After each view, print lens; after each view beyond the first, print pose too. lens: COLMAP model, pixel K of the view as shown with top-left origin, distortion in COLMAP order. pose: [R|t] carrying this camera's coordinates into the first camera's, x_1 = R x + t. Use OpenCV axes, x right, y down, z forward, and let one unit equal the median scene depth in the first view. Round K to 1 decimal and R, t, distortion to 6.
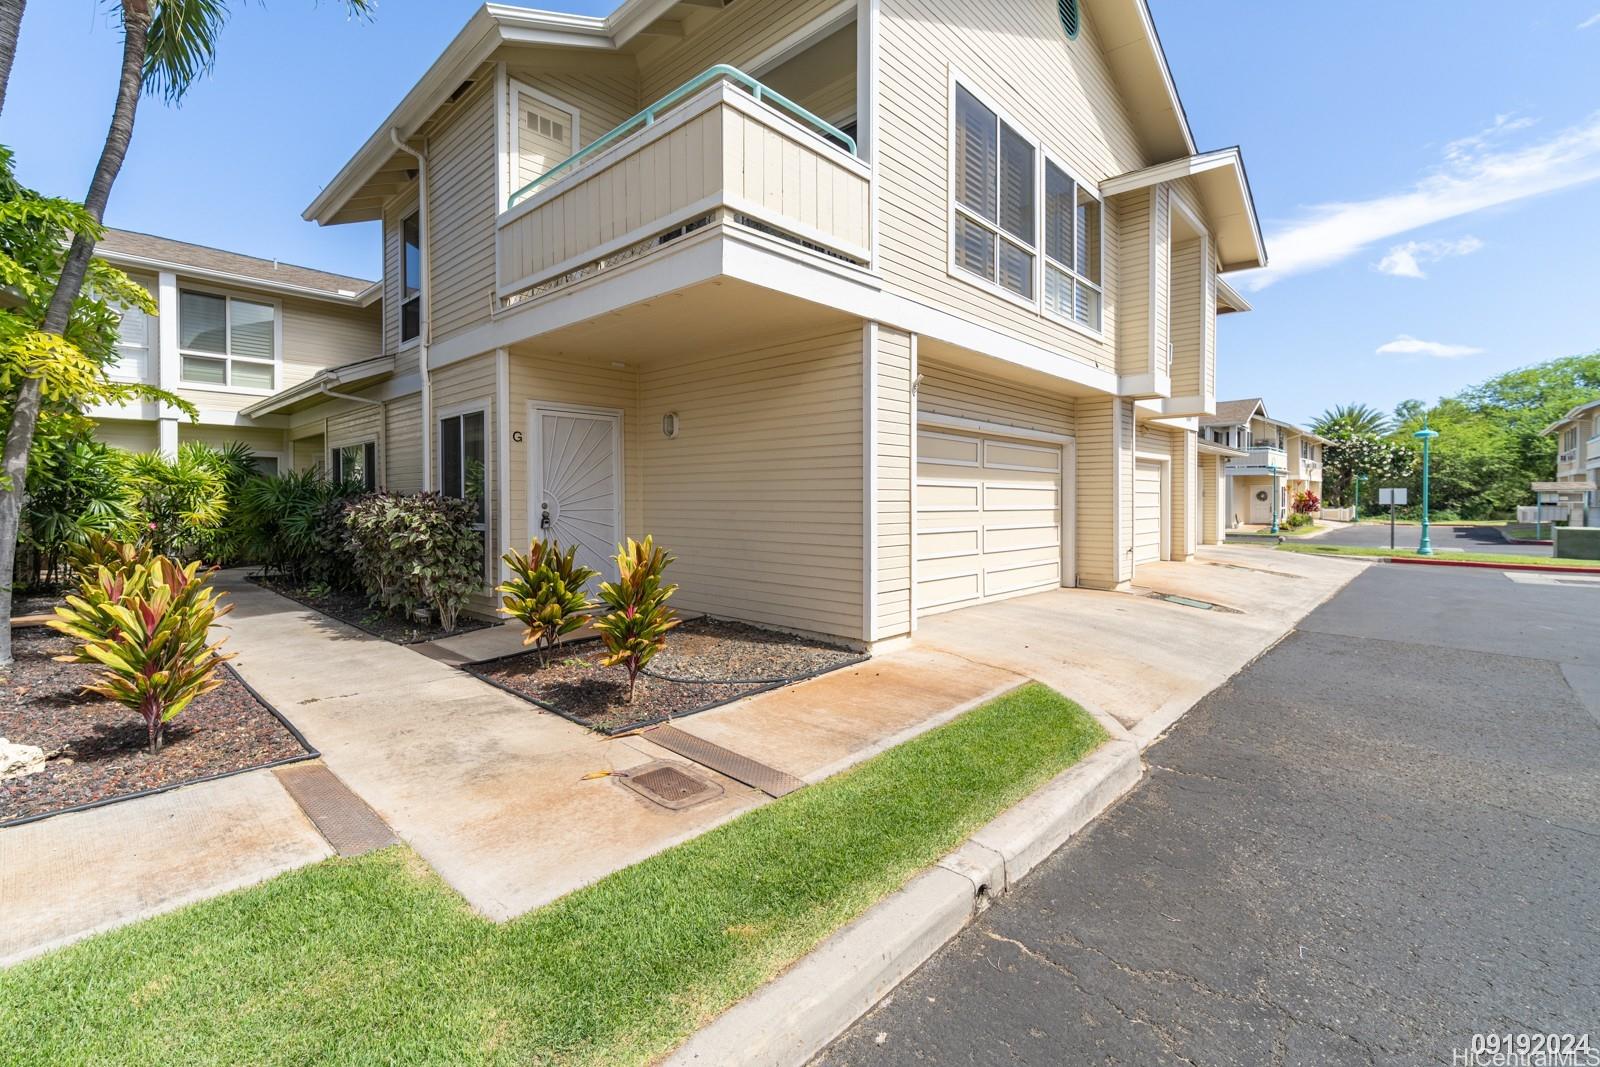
lens RADIAL K [[700.6, 0, 819.4], [0, 700.6, 505.9], [0, 0, 1]] dist [-0.000051, 0.000417]
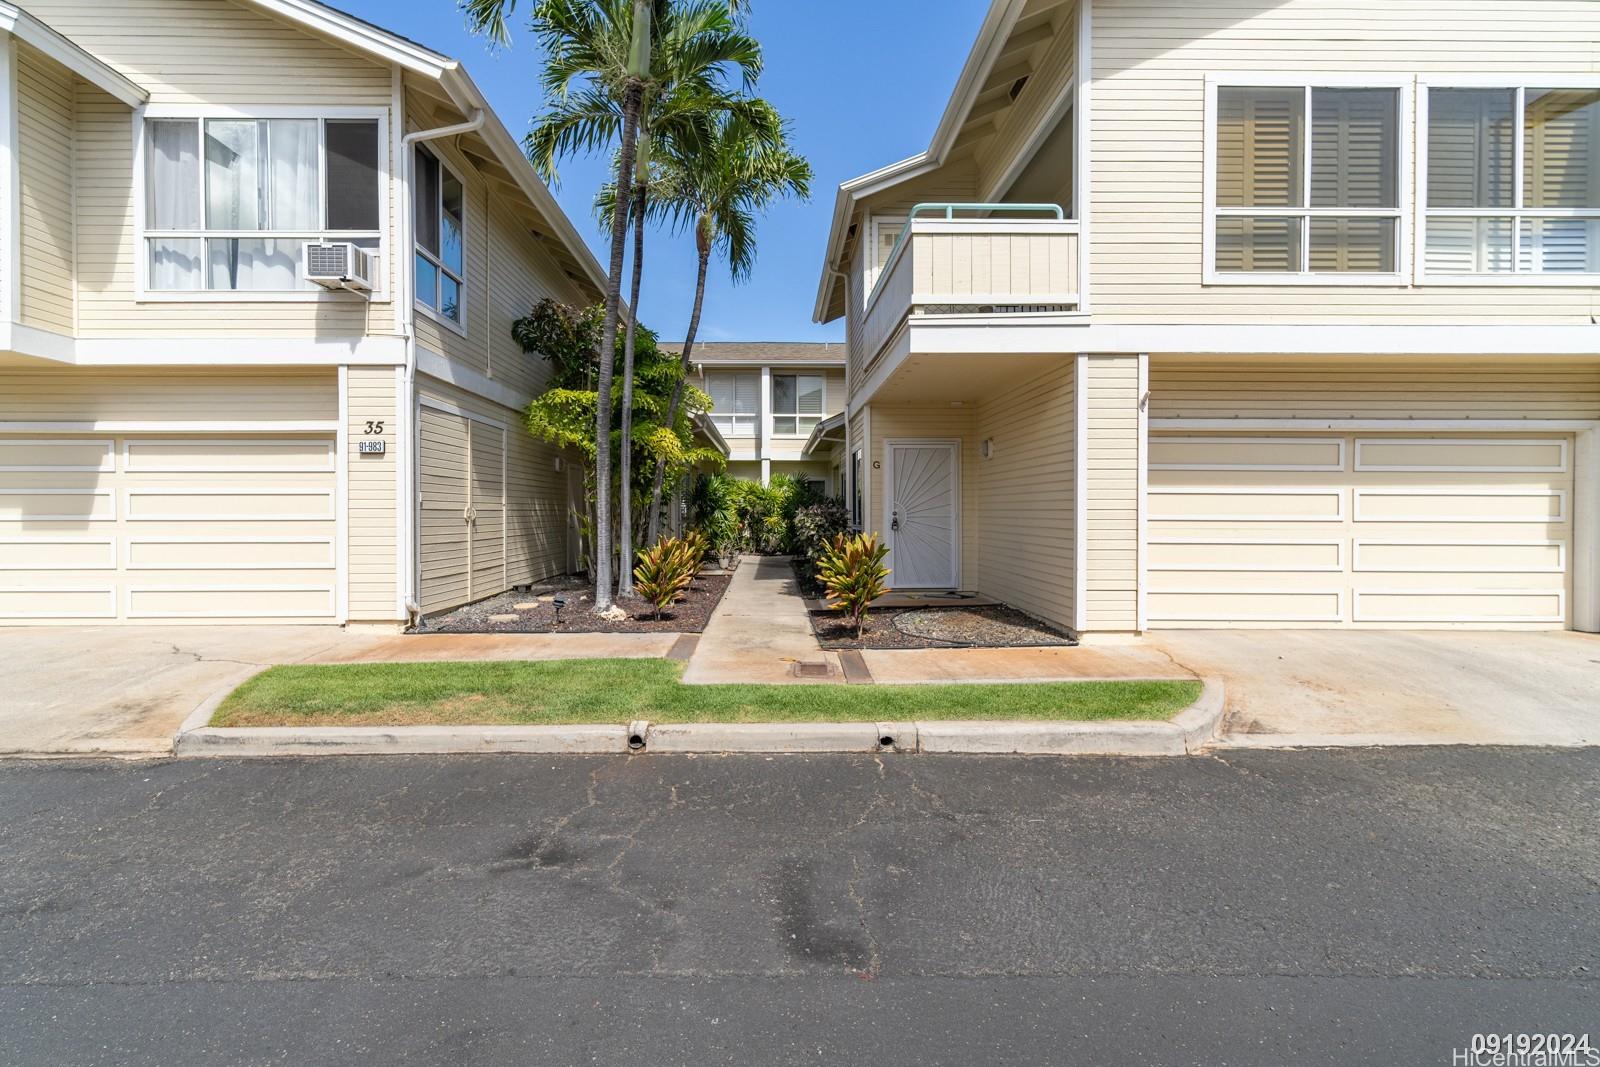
lens RADIAL K [[700.6, 0, 786.1], [0, 700.6, 522.3], [0, 0, 1]] dist [-0.000051, 0.000417]
pose [[0.692457, 0.012036, -0.721359, 0.477125], [-0.006762, 0.999925, 0.010193, 0.005190], [0.721428, -0.002181, 0.692486, -0.126315]]
